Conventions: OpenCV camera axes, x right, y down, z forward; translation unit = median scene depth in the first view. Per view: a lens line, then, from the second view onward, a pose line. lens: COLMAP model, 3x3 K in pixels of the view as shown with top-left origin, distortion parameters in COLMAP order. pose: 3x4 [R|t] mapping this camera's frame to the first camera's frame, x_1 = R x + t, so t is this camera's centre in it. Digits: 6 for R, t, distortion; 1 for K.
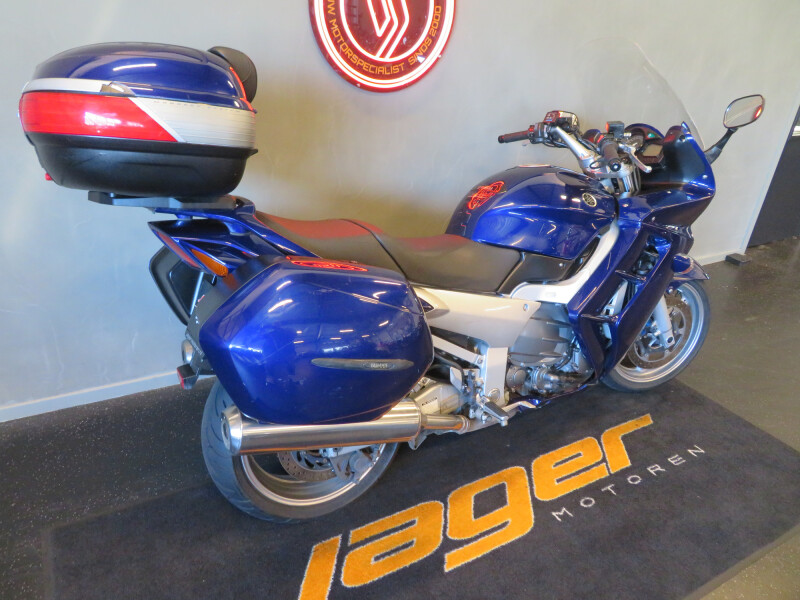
lens RADIAL K [[571.7, 0, 400.0], [0, 571.7, 300.0], [0, 0, 1]] dist [-0.007583, 0.000782]
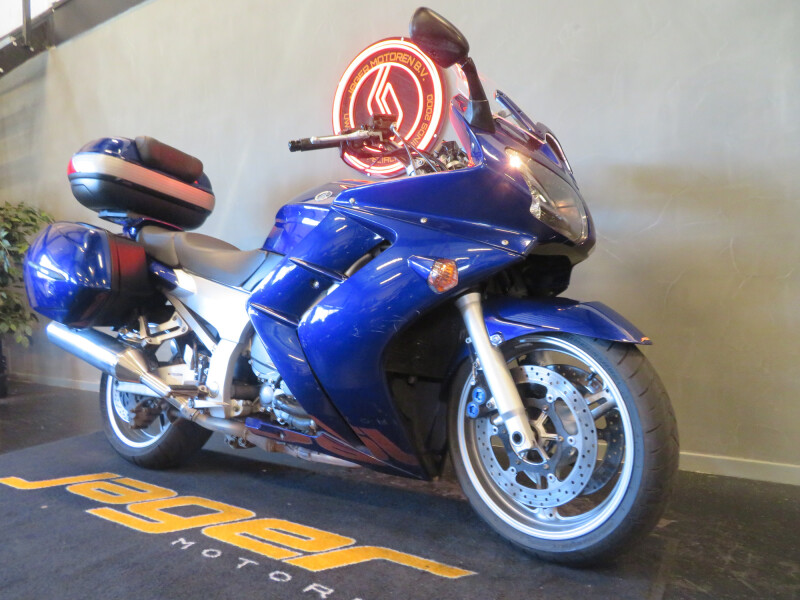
lens RADIAL K [[571.7, 0, 400.0], [0, 571.7, 300.0], [0, 0, 1]] dist [-0.007583, 0.000782]
pose [[0.454071, -0.063316, -0.888713, 1.103209], [-0.336495, 0.911410, -0.236858, 0.140055], [0.824979, 0.406598, 0.392539, 0.752774]]
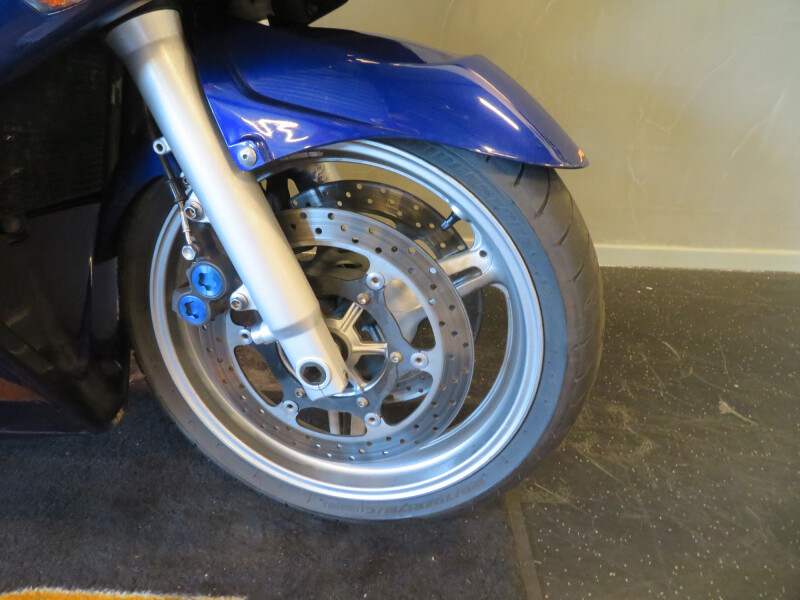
lens RADIAL K [[571.7, 0, 400.0], [0, 571.7, 300.0], [0, 0, 1]] dist [-0.007583, 0.000782]
pose [[0.872980, 0.235465, -0.427155, 0.726430], [-0.217710, 0.971785, 0.090752, 0.006373], [0.436472, 0.013772, 0.899613, 0.935651]]
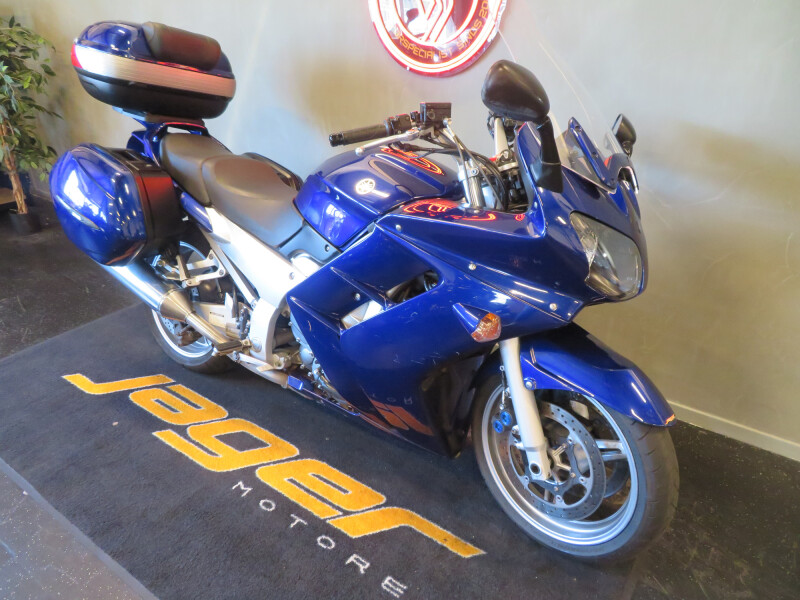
lens RADIAL K [[571.7, 0, 400.0], [0, 571.7, 300.0], [0, 0, 1]] dist [-0.007583, 0.000782]
pose [[0.424097, 0.341446, -0.838783, 1.044077], [-0.393611, 0.903640, 0.168835, -0.175513], [0.815606, 0.258552, 0.517628, 0.599122]]
